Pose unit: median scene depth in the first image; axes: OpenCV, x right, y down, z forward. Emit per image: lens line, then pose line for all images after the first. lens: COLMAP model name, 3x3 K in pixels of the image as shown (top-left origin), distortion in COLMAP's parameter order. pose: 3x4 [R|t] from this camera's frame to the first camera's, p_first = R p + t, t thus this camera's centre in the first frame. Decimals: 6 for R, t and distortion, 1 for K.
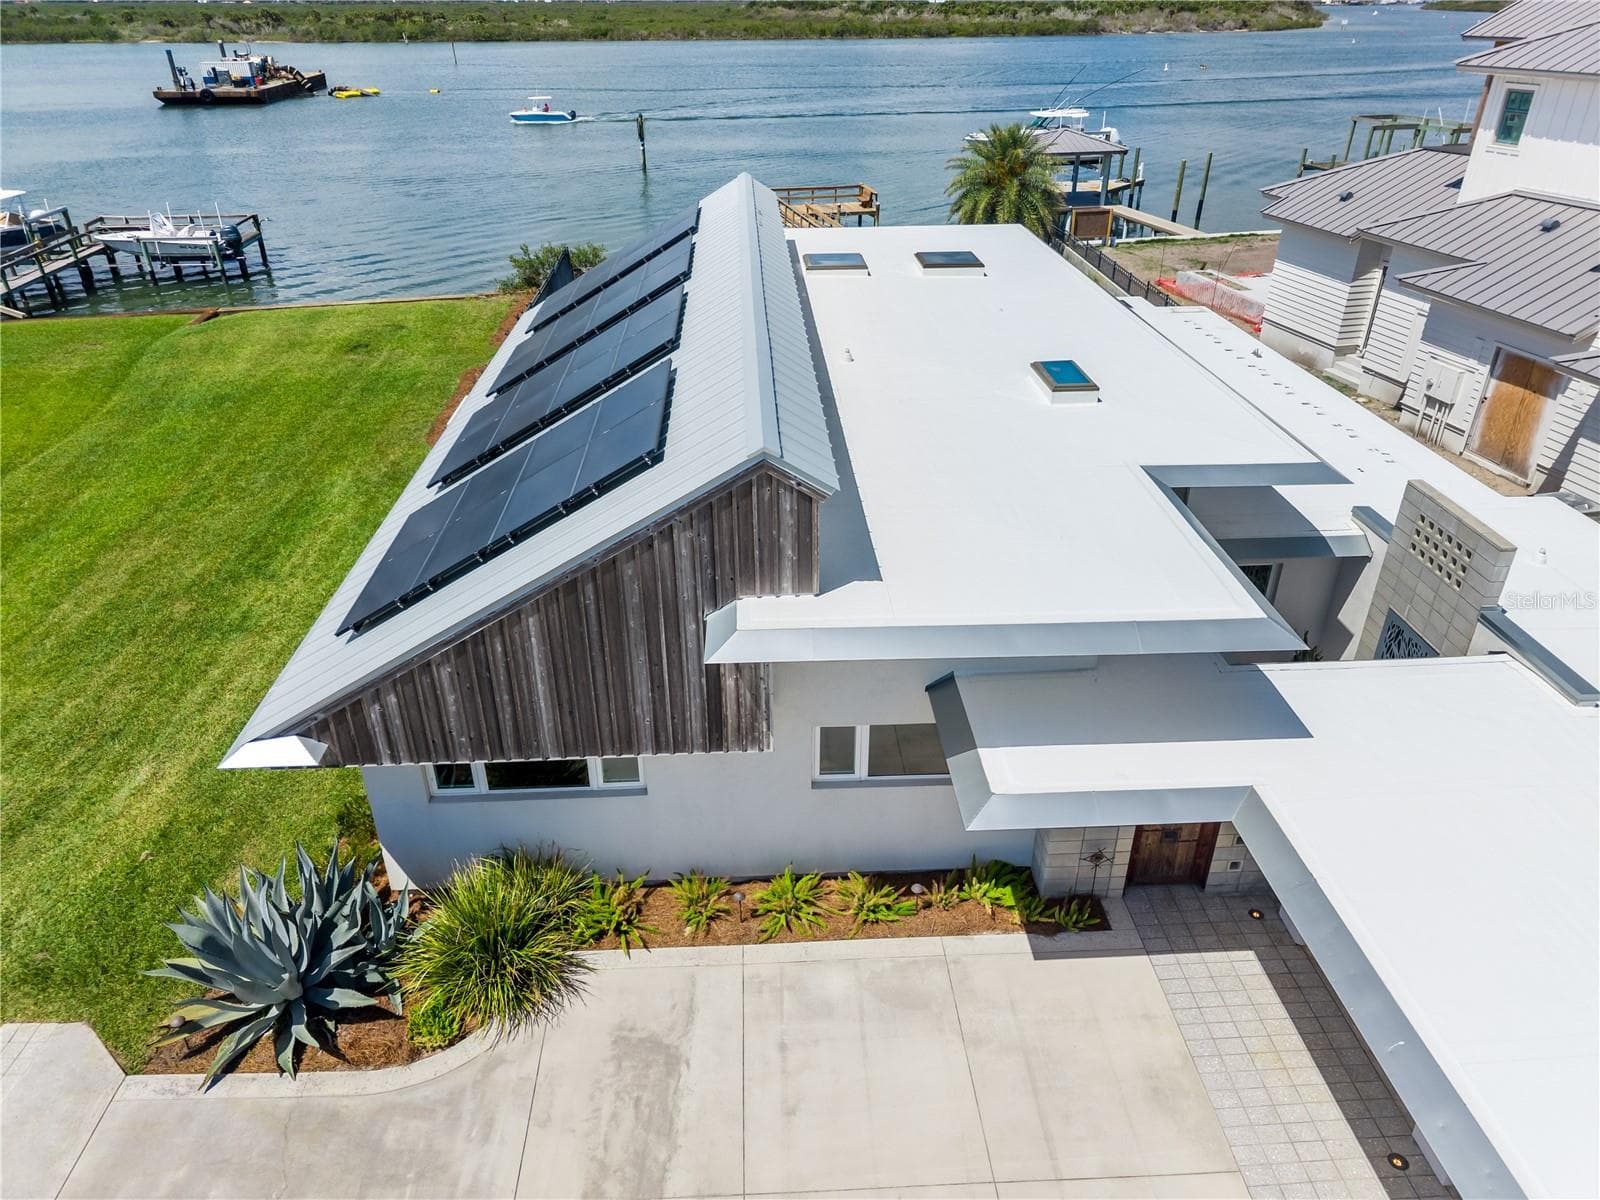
lens RADIAL K [[1080.9, 0, 800.0], [0, 1080.9, 600.0], [0, 0, 1]] dist [0.007582, 0.001076]
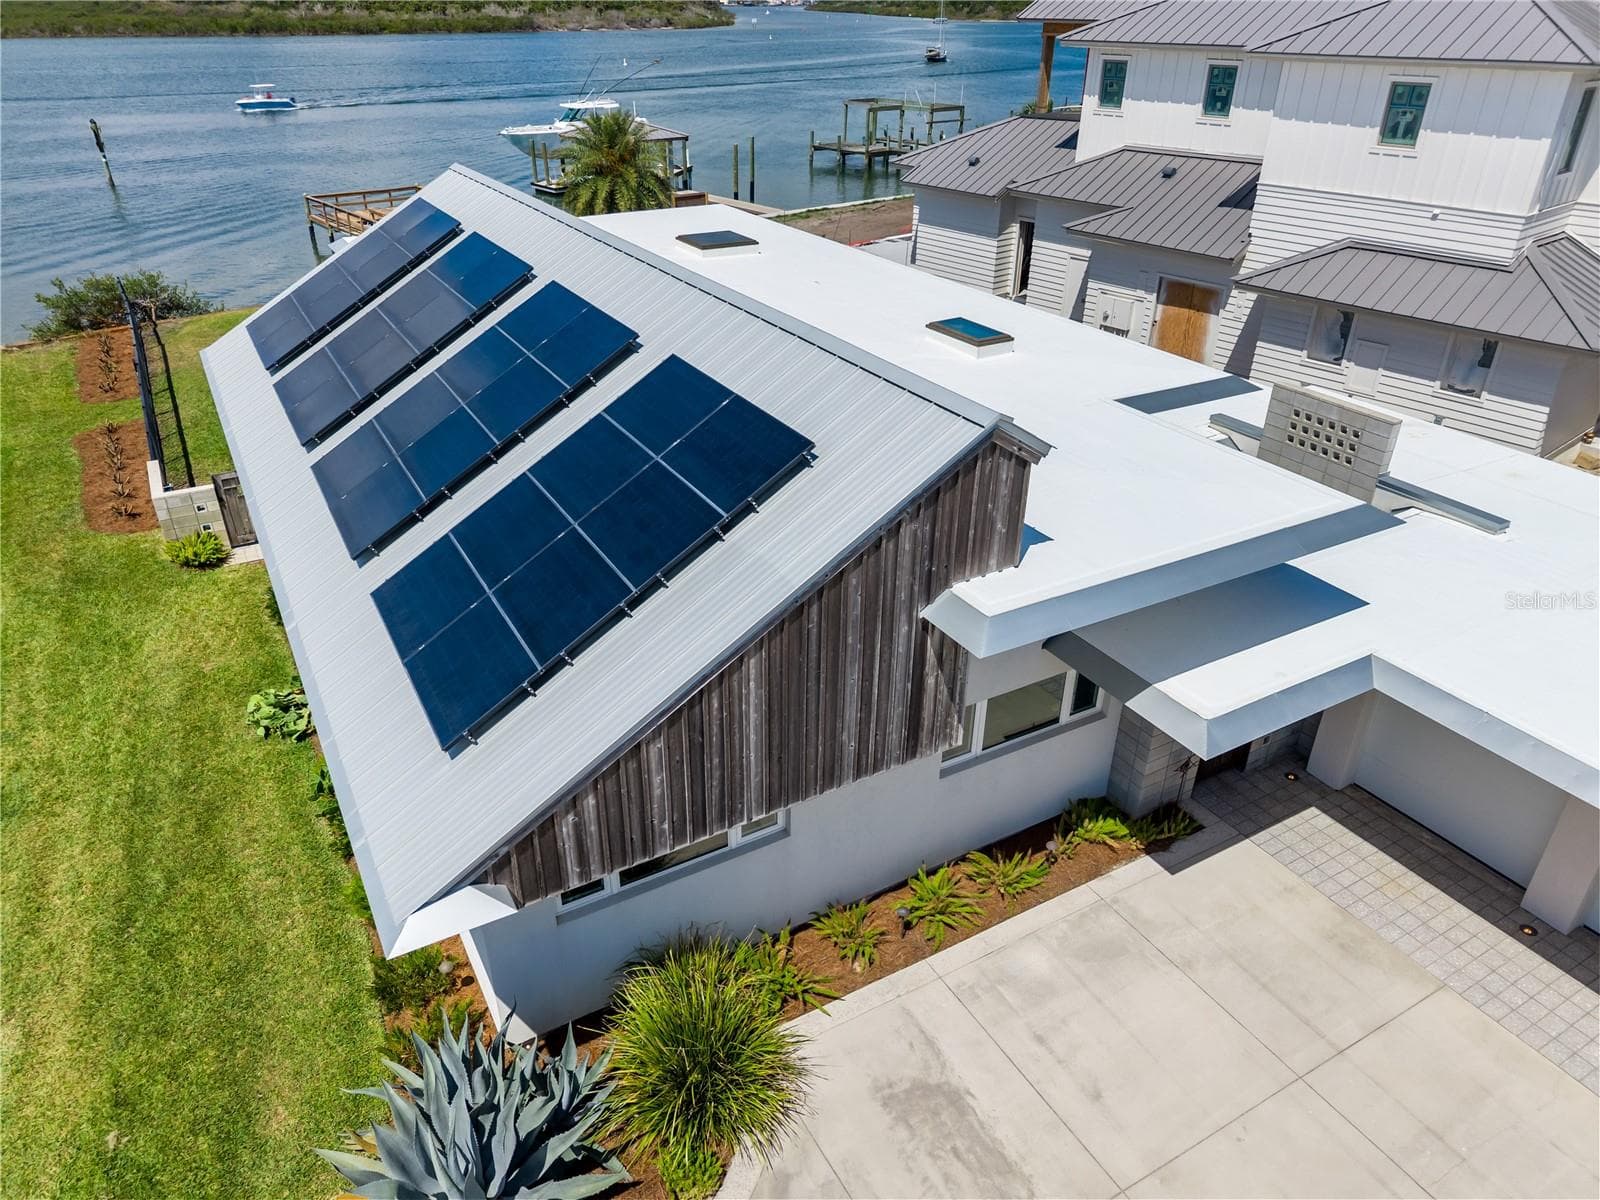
lens RADIAL K [[1080.9, 0, 800.0], [0, 1080.9, 600.0], [0, 0, 1]] dist [0.007582, 0.001076]
pose [[0.891706, -0.212930, 0.399402, -0.439953], [0.212641, 0.976065, 0.045620, -0.048271], [-0.399556, 0.044250, 0.915640, 0.165932]]
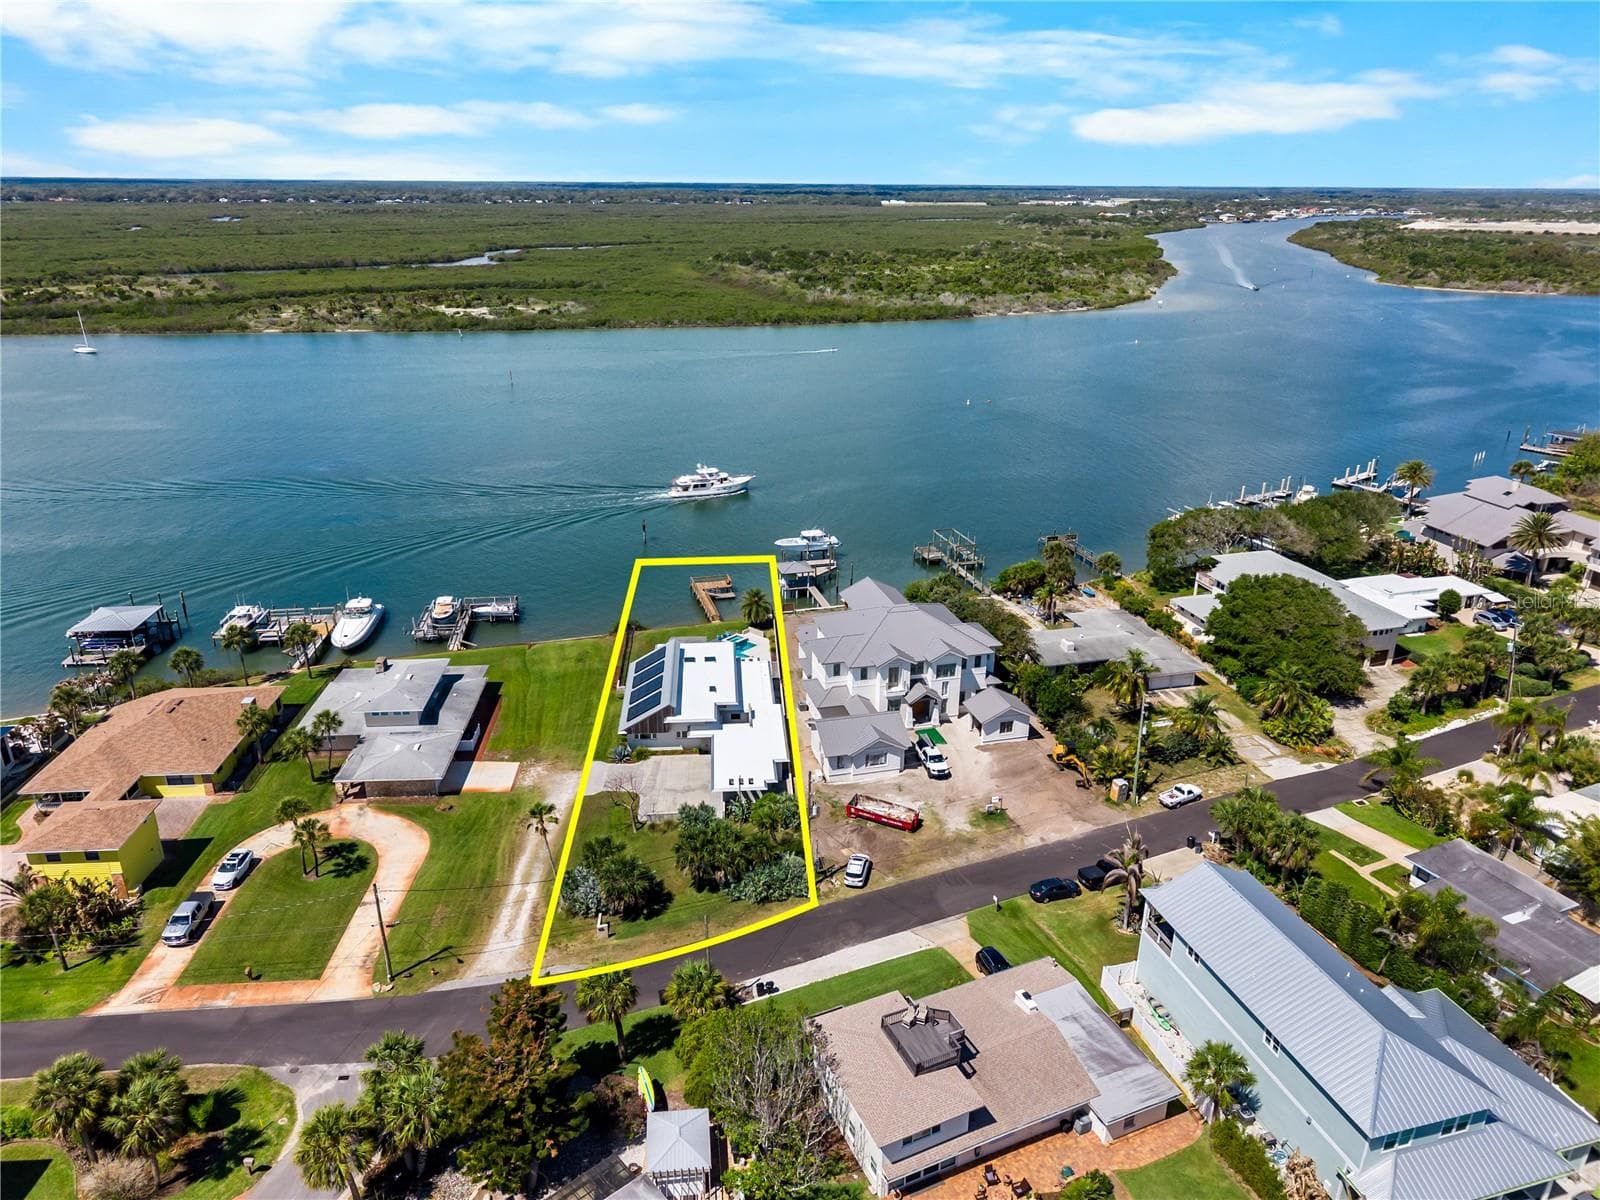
lens RADIAL K [[1080.9, 0, 800.0], [0, 1080.9, 600.0], [0, 0, 1]] dist [0.007582, 0.001076]
pose [[0.999683, -0.003489, 0.024934, 0.654415], [0.006846, 0.990708, -0.135834, 0.202176], [-0.024228, 0.135962, 0.990418, -6.442352]]
